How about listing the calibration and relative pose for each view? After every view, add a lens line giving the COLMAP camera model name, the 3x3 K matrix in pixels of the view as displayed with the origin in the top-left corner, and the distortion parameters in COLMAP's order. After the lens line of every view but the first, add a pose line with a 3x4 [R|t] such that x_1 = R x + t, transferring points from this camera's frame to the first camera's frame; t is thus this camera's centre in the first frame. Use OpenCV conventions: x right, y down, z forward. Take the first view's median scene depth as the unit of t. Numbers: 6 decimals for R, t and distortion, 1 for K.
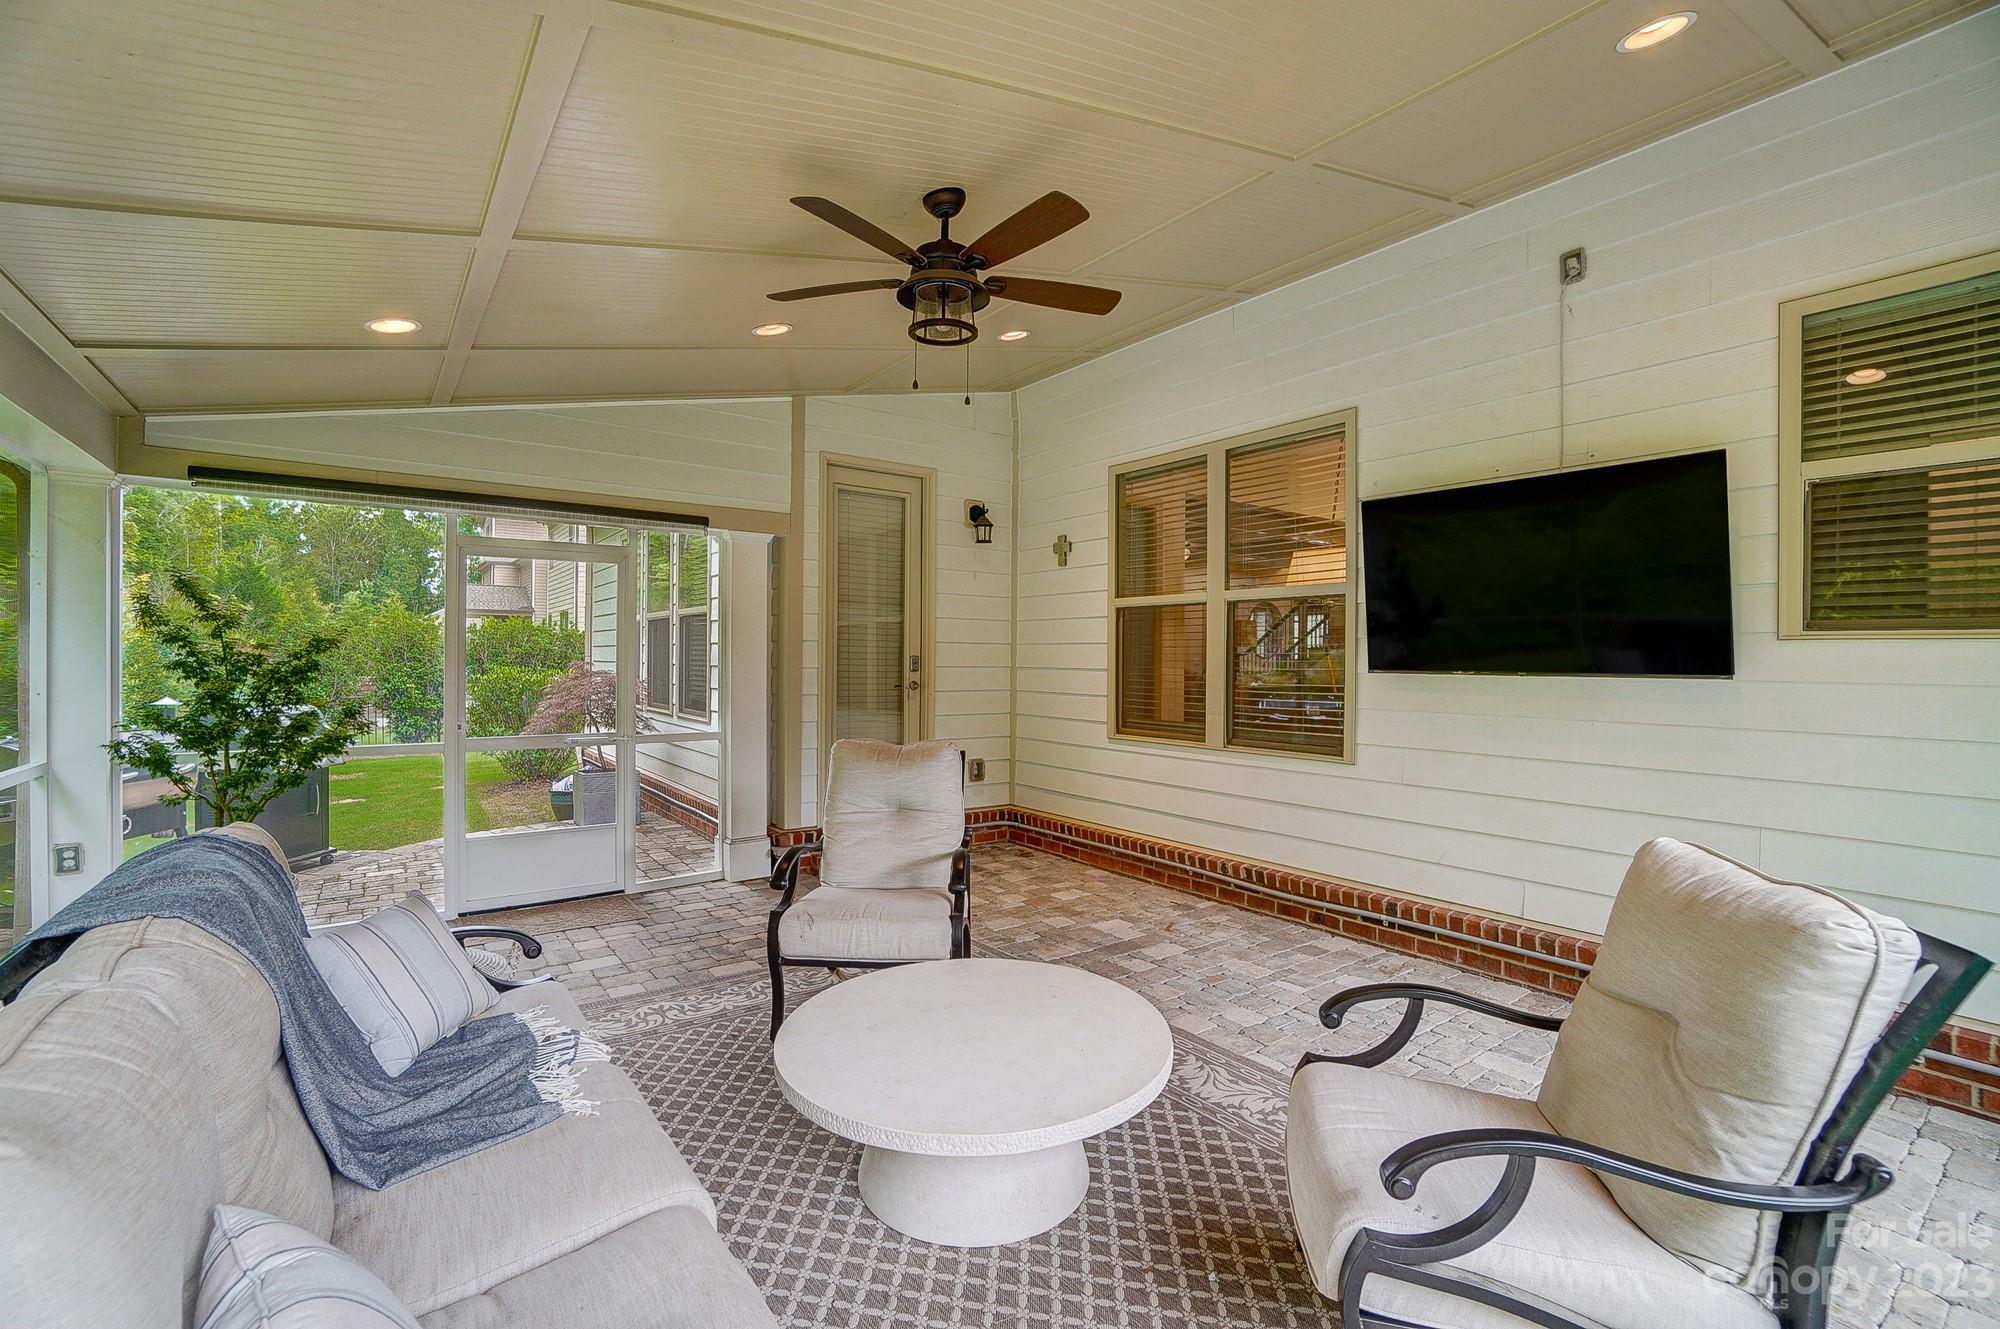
lens RADIAL K [[884.3, 0, 988.3], [0, 884.3, 662.0], [0, 0, 1]] dist [-0.063475, 0.024483]
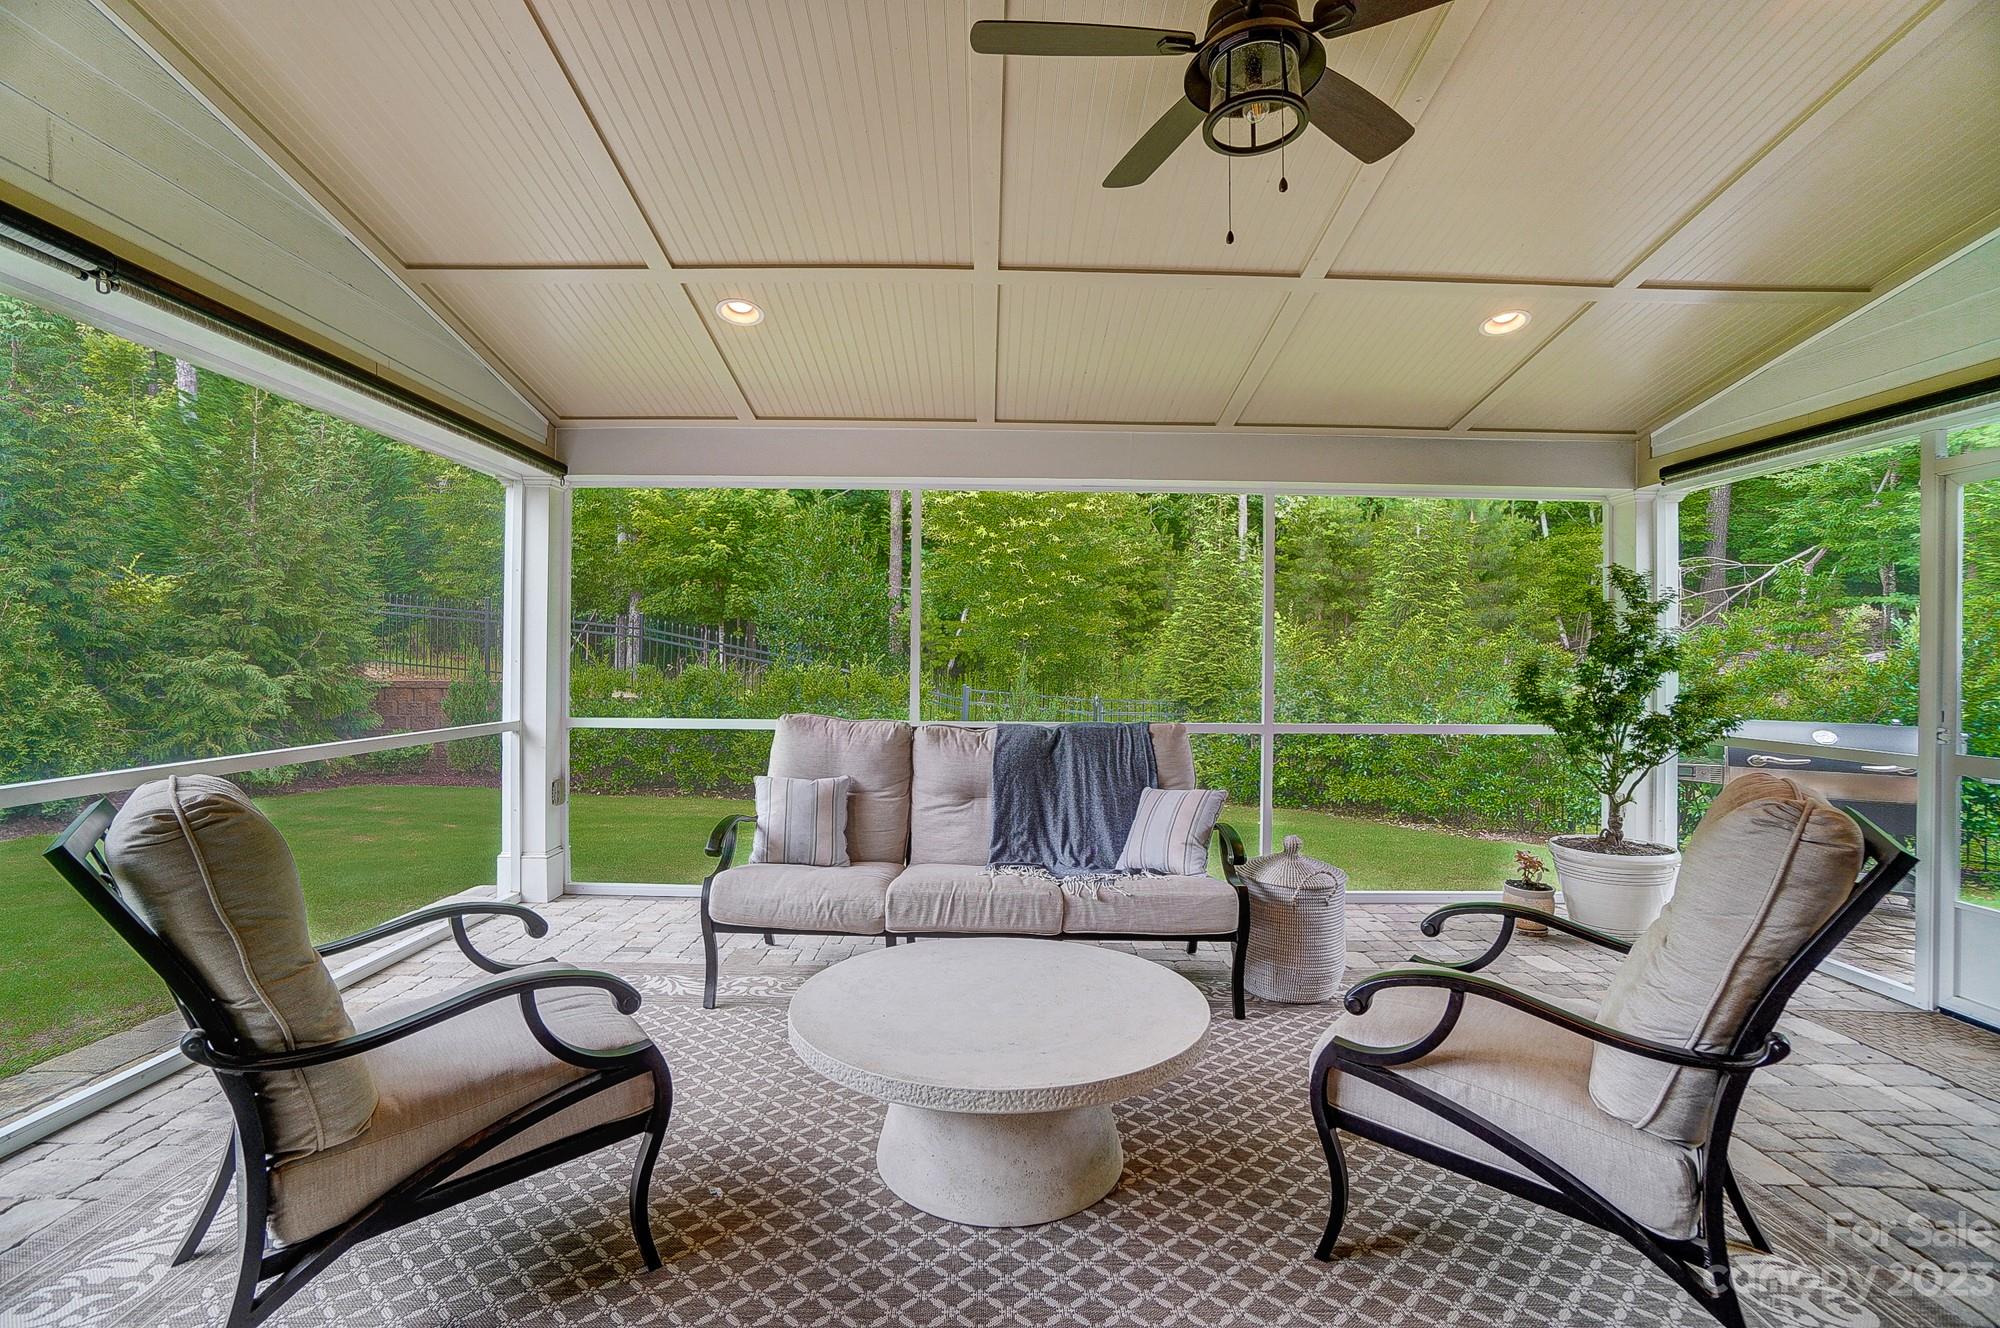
lens RADIAL K [[884.3, 0, 988.3], [0, 884.3, 661.5], [0, 0, 1]] dist [-0.063475, 0.024483]
pose [[-0.587218, -0.010493, -0.809361, 0.802050], [-0.016256, 0.999867, -0.001169, 0.059876], [0.809266, 0.012471, -0.587310, 1.626694]]
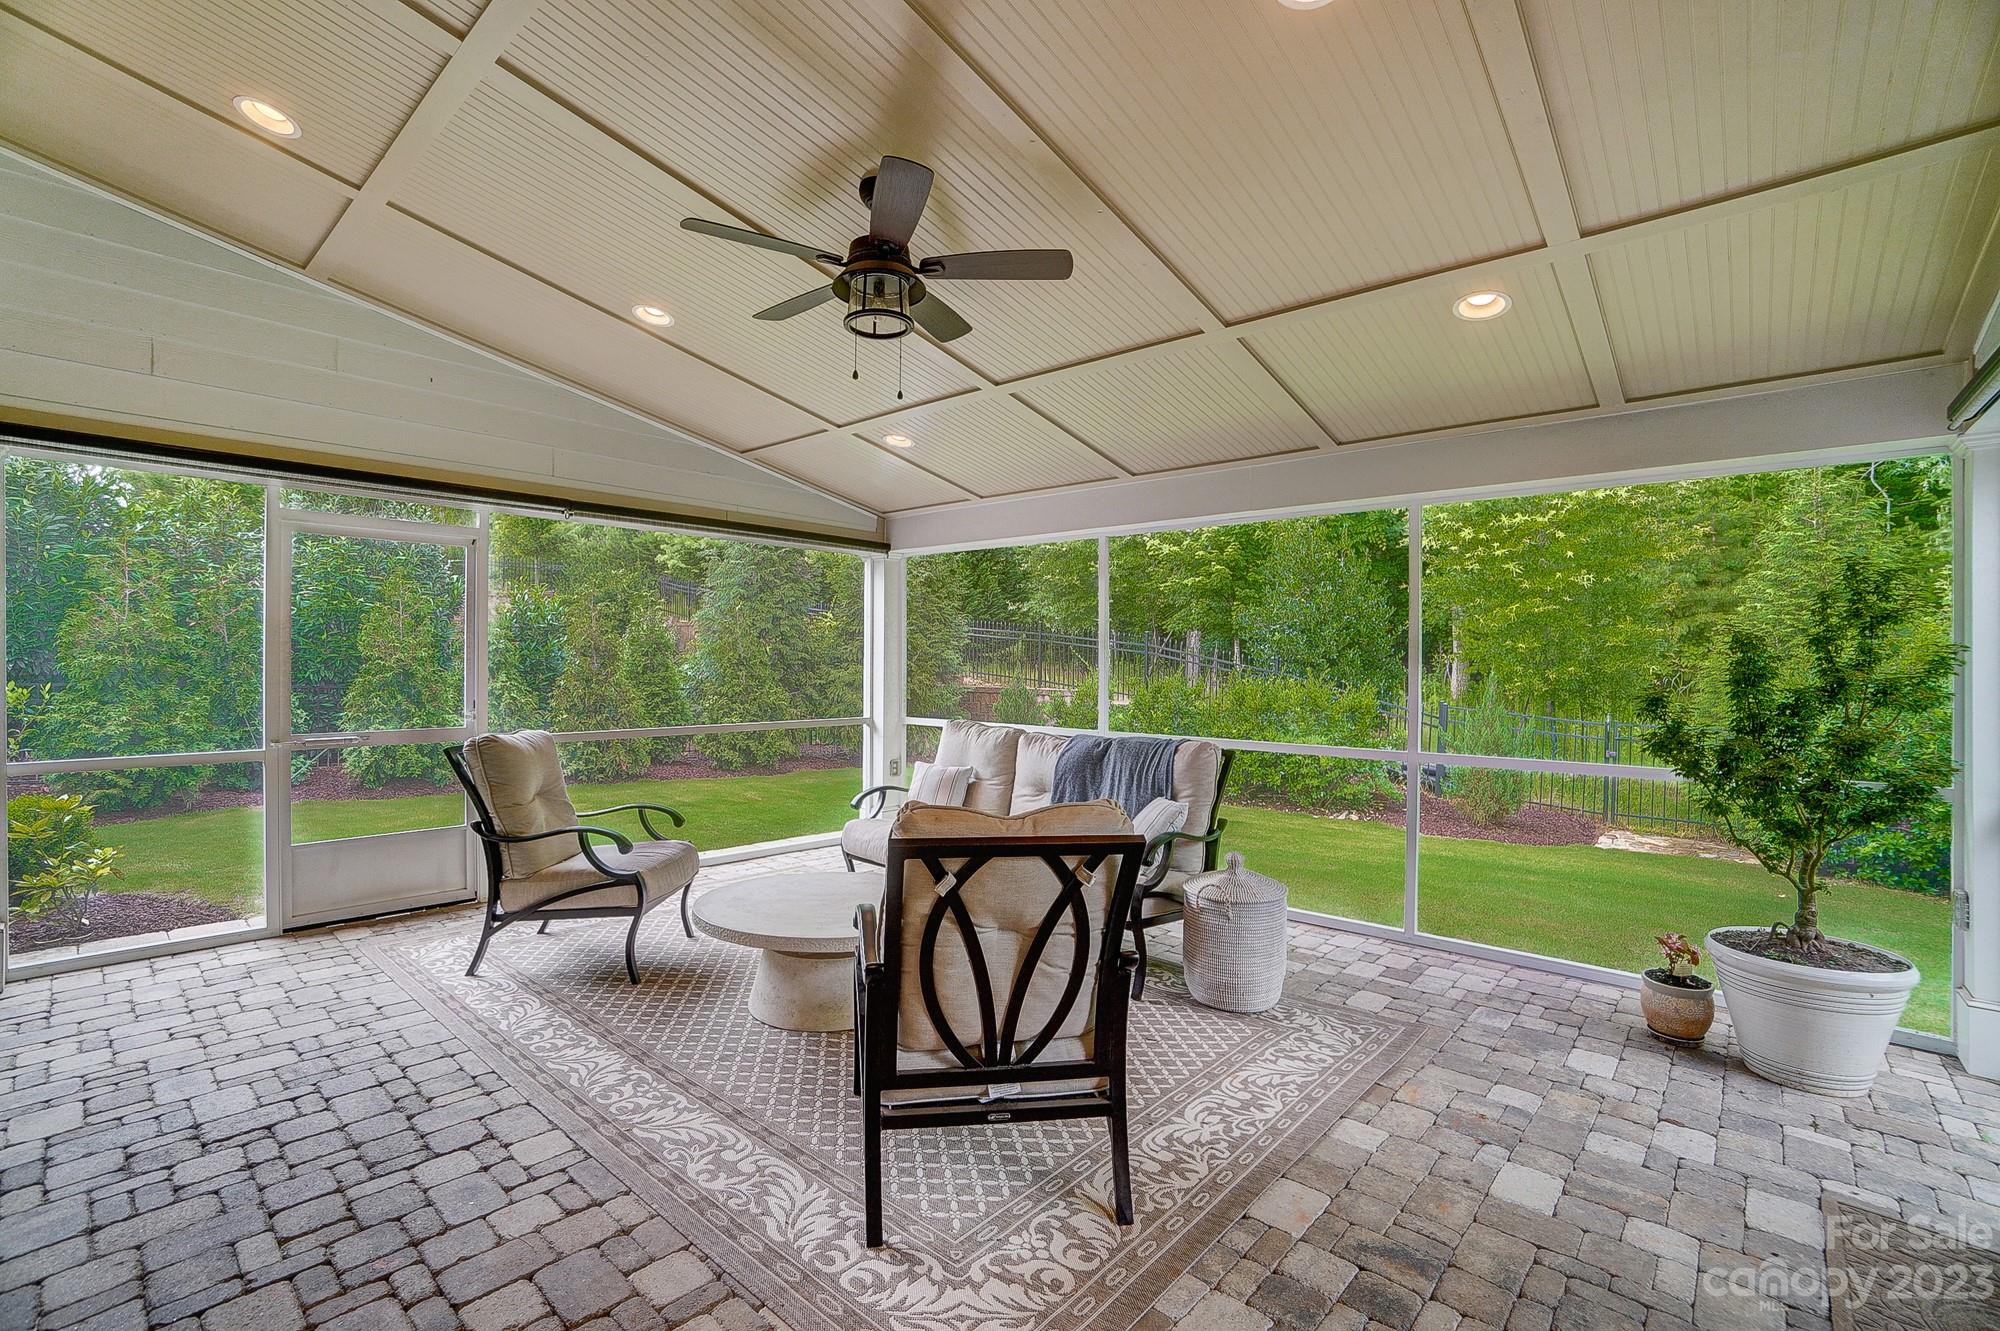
lens RADIAL K [[884.3, 0, 988.3], [0, 884.3, 663.0], [0, 0, 1]] dist [-0.063475, 0.024483]
pose [[-0.978066, -0.015892, -0.207686, 0.037529], [-0.017037, 0.999848, 0.003729, 0.005705], [0.207596, 0.007186, -0.978188, 2.645152]]
